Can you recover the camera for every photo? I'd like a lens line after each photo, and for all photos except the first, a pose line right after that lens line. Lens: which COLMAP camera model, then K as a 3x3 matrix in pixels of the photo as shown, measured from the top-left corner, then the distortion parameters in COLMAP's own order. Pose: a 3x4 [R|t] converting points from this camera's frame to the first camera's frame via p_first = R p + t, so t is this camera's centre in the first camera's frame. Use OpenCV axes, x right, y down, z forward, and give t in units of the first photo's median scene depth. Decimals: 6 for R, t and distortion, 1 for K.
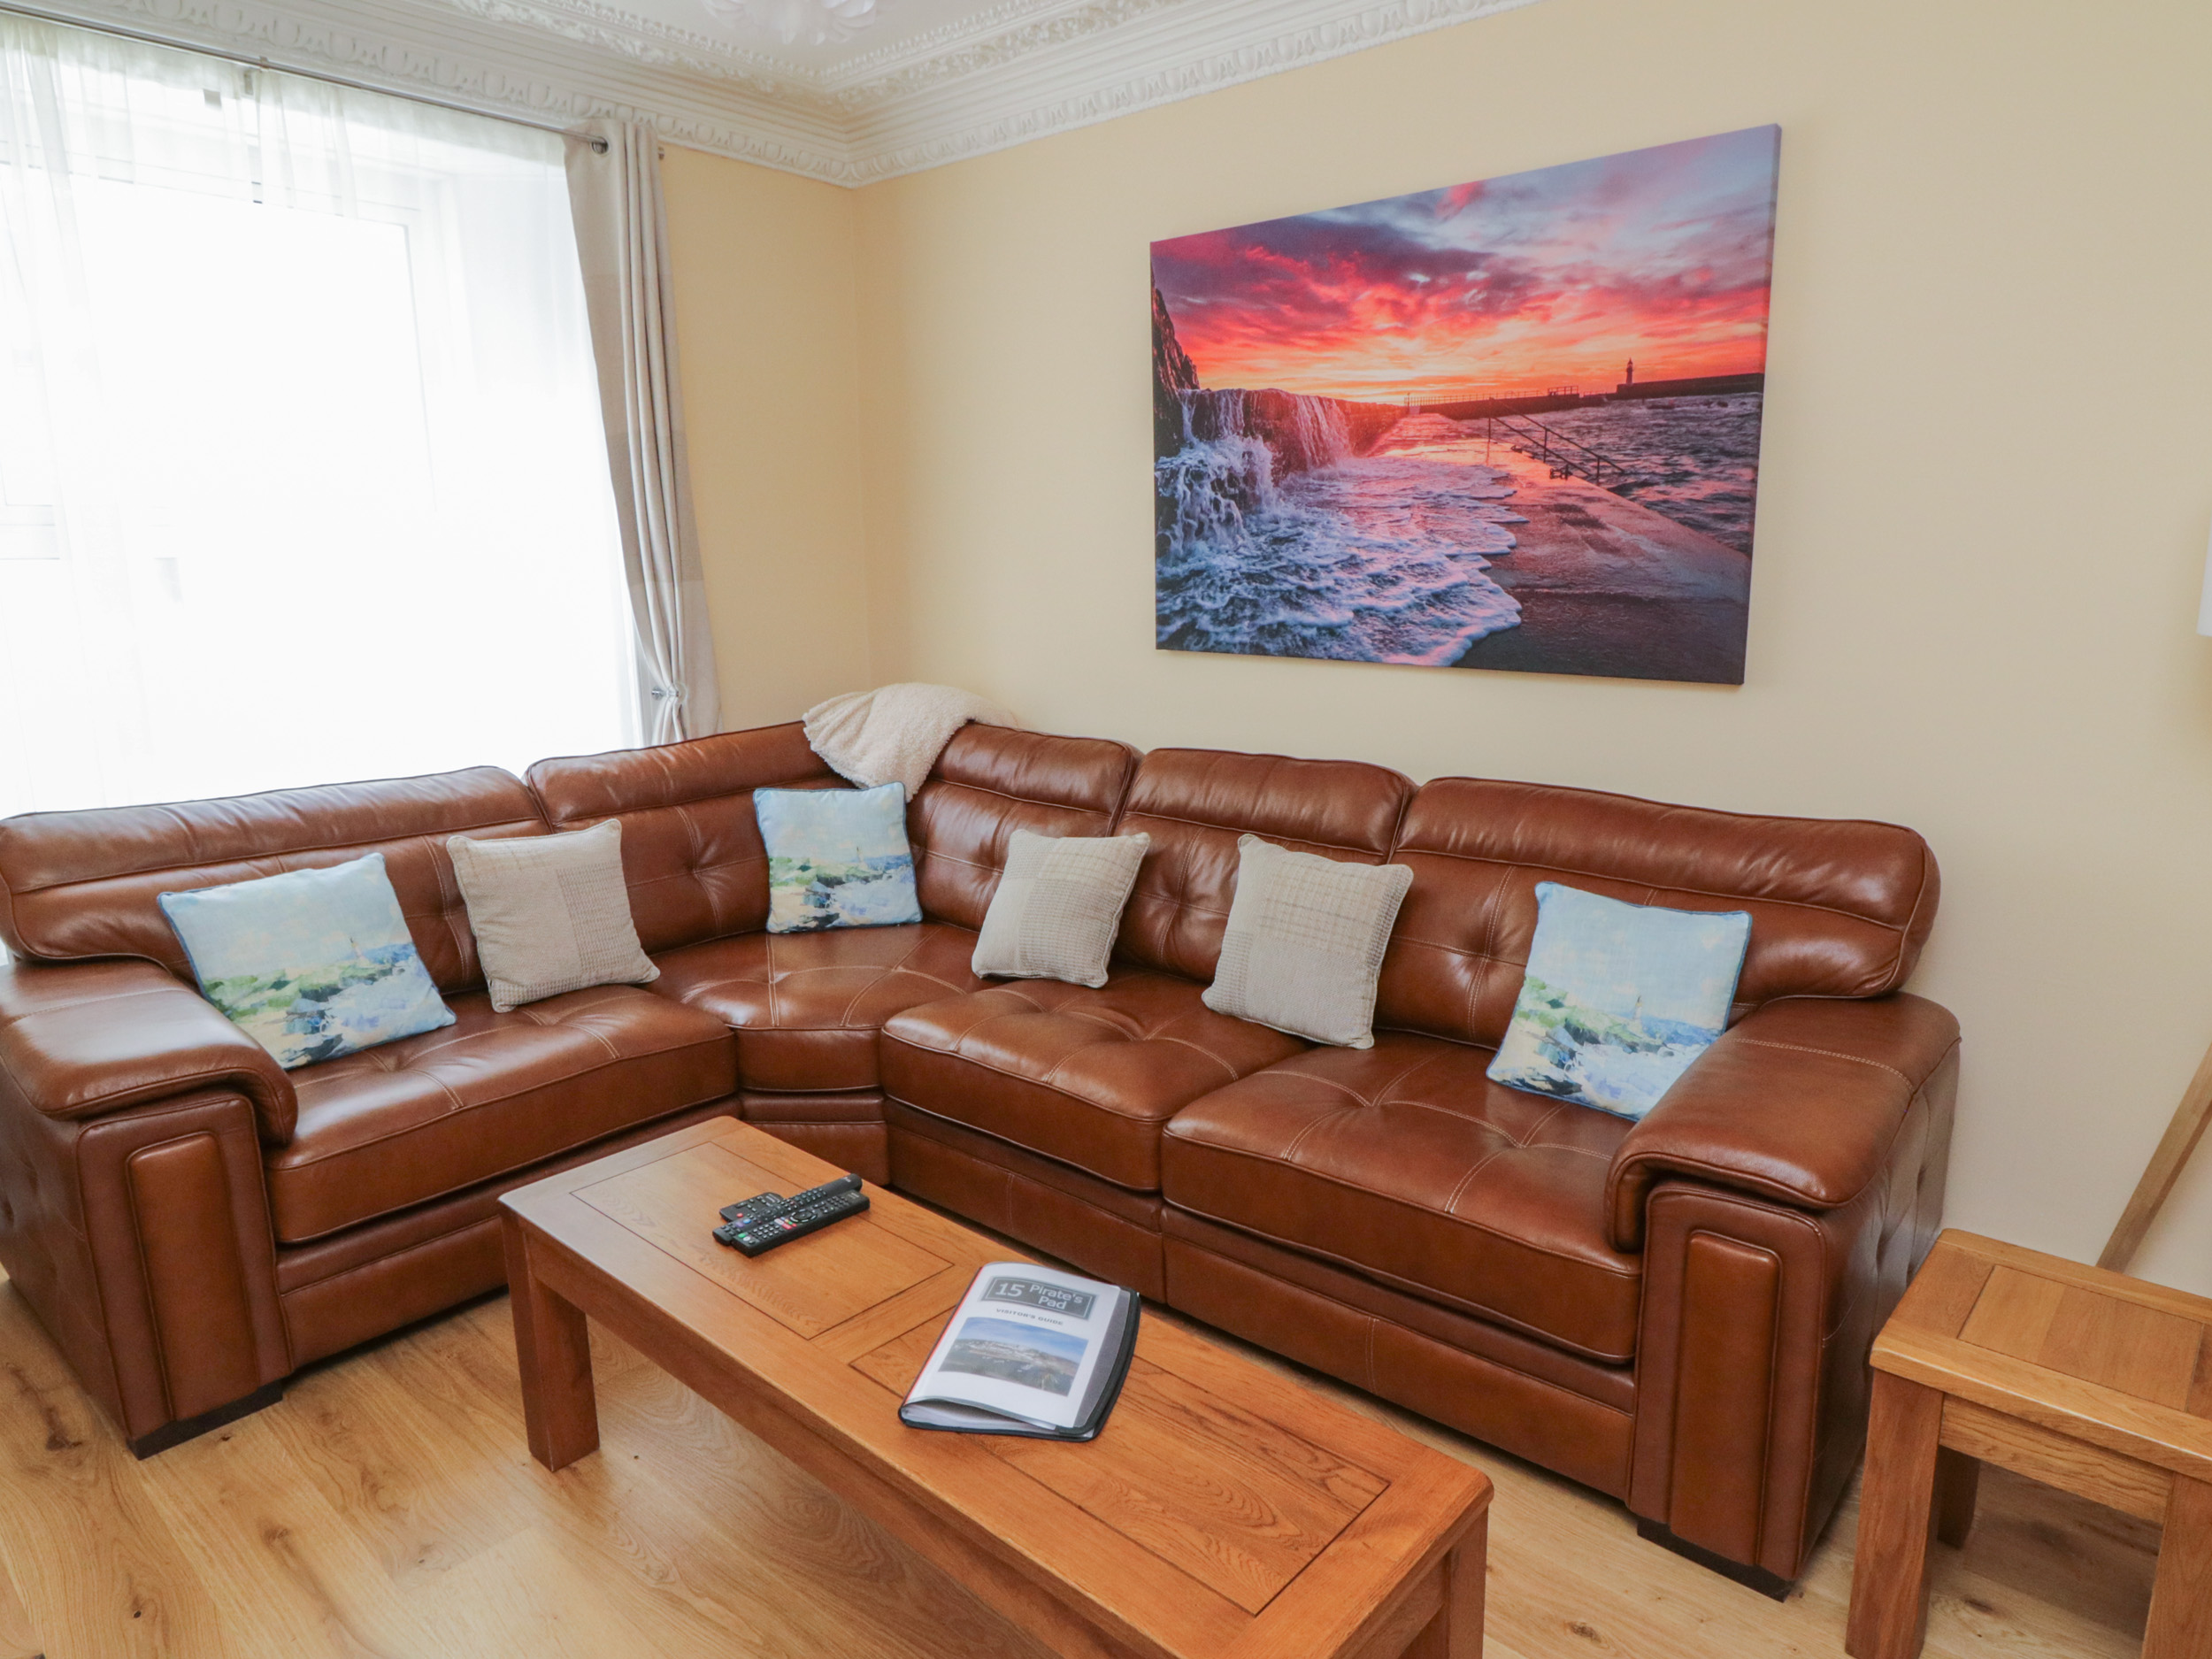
lens RADIAL K [[1374.5, 0, 1168.0], [0, 1374.5, 808.3], [0, 0, 1]] dist [0.003677, -0.000485]
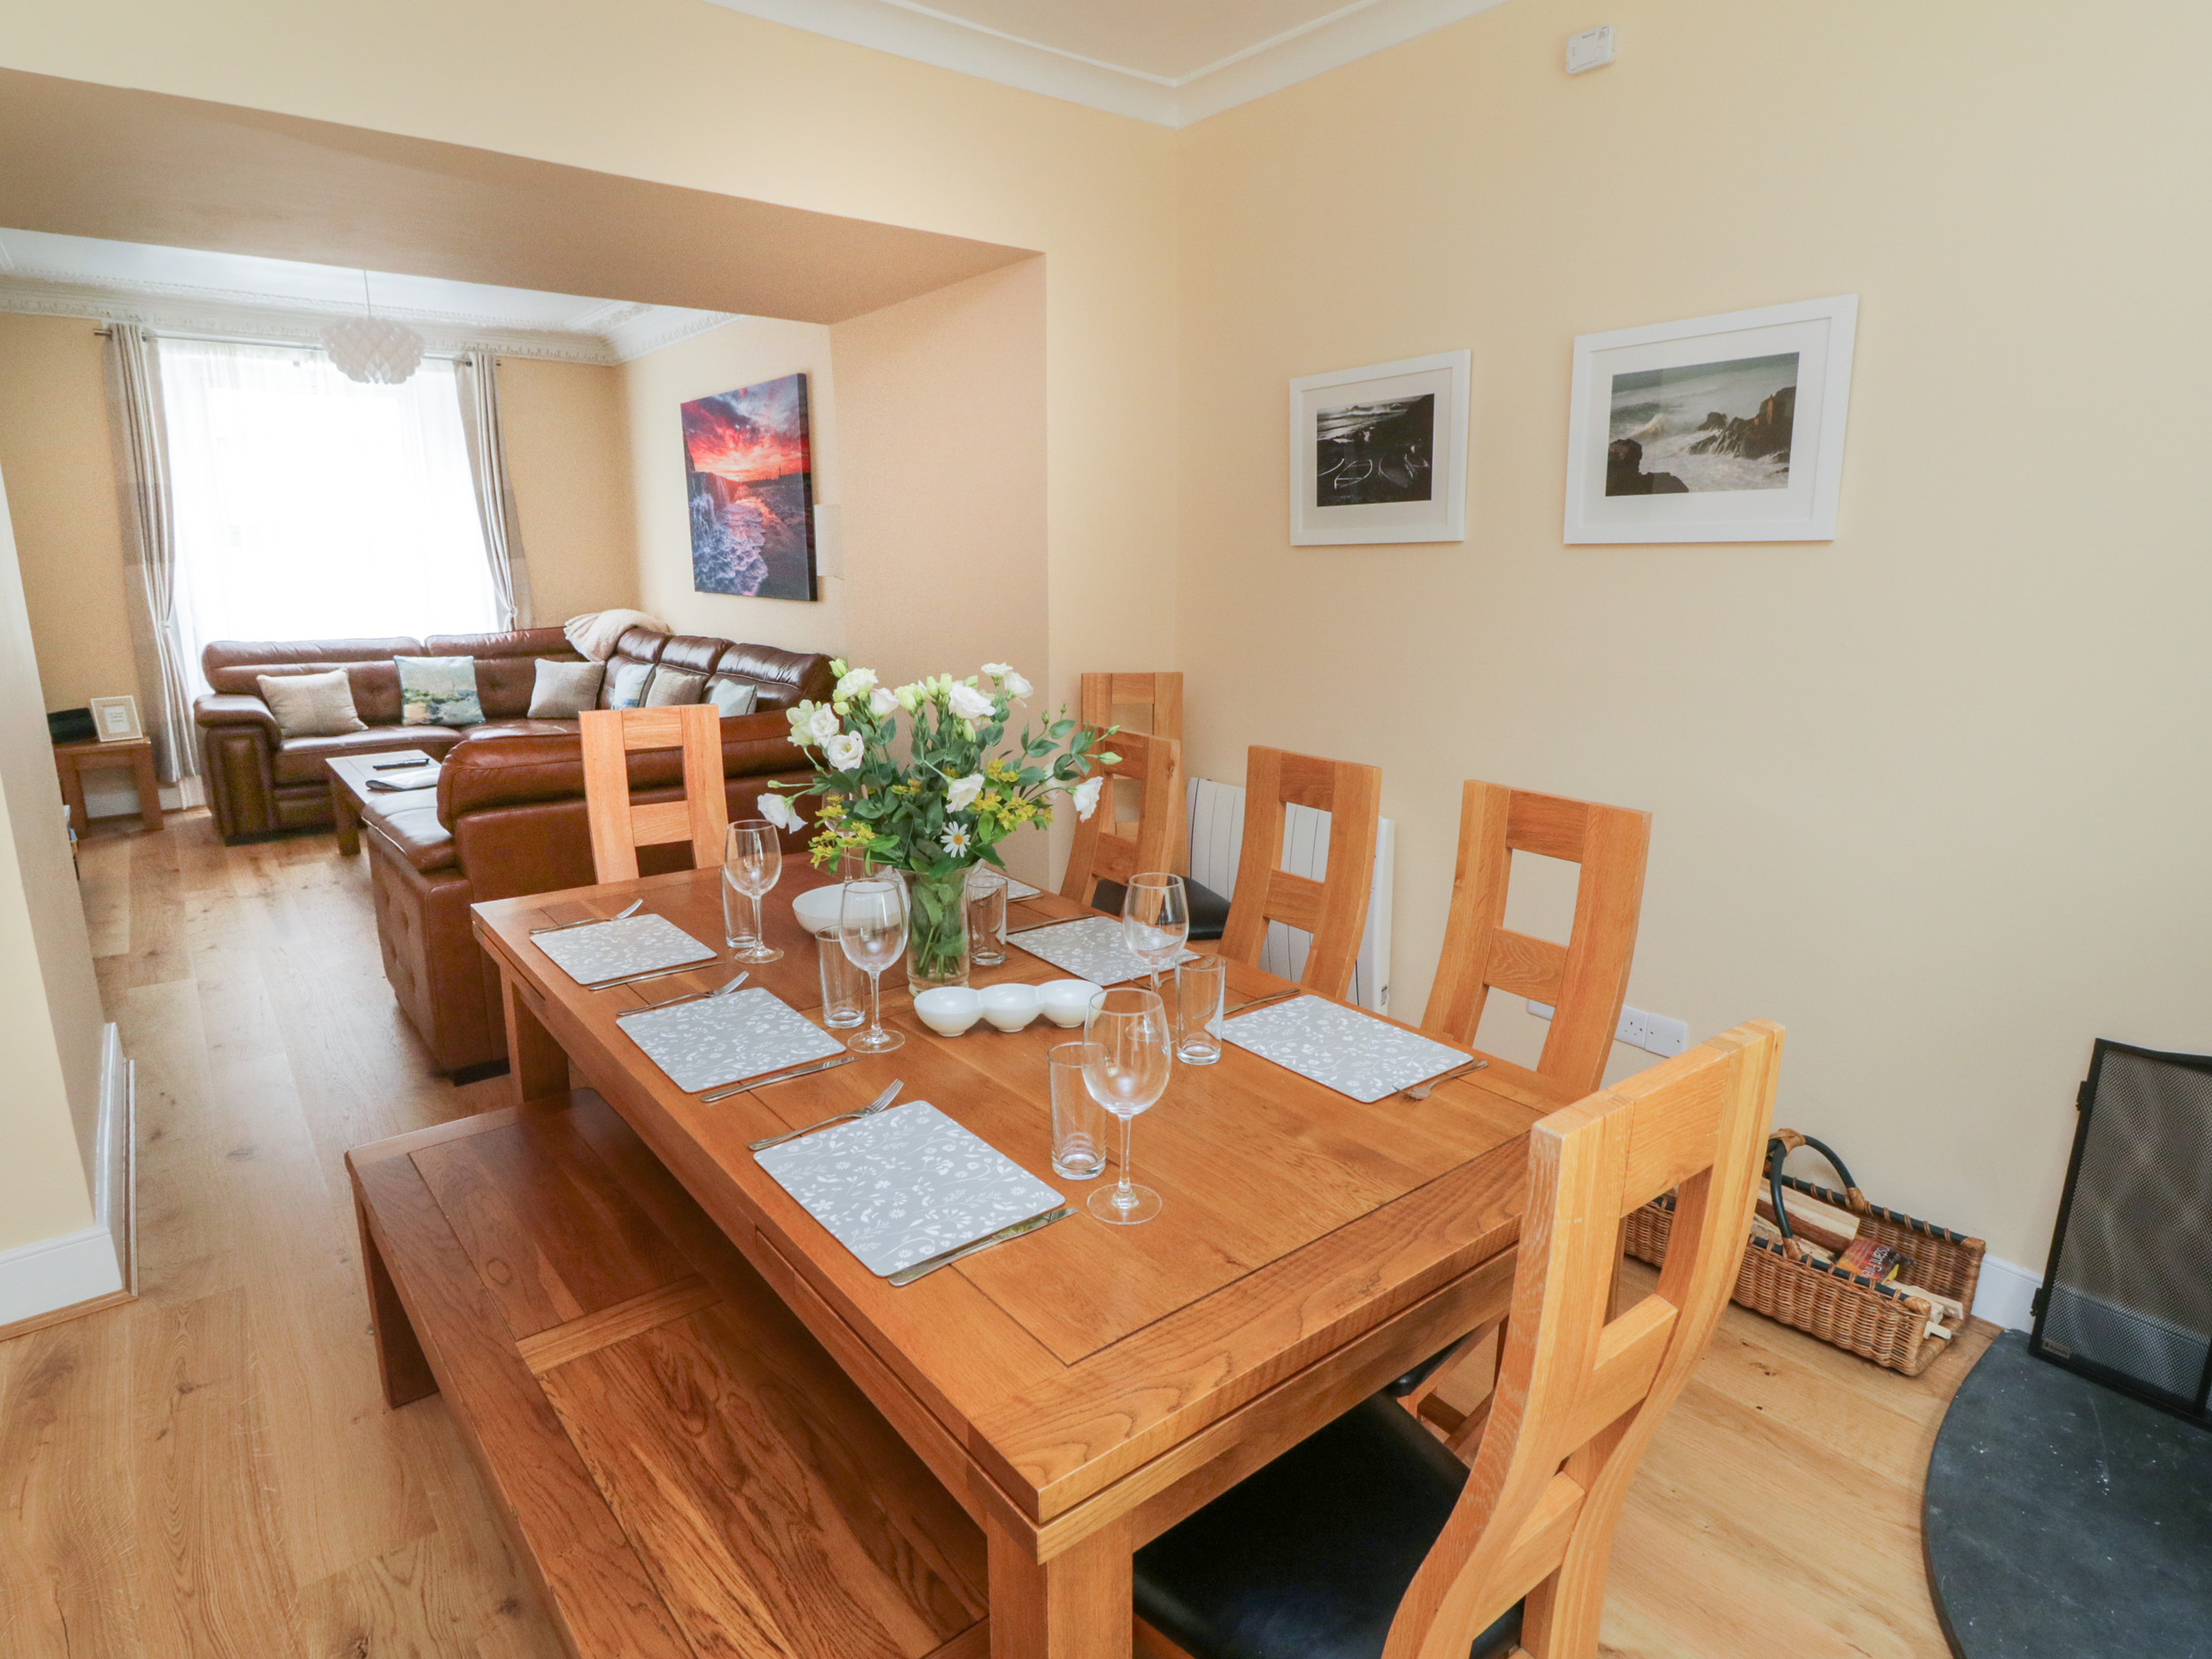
lens RADIAL K [[1219.7, 0, 1106.0], [0, 1219.7, 829.5], [0, 0, 1]] dist [-0.012582, -0.000386]
pose [[0.980496, 0.050666, -0.189895, 1.092778], [-0.043557, 0.998192, 0.041425, 0.161713], [0.191651, -0.032346, 0.980930, -0.821262]]
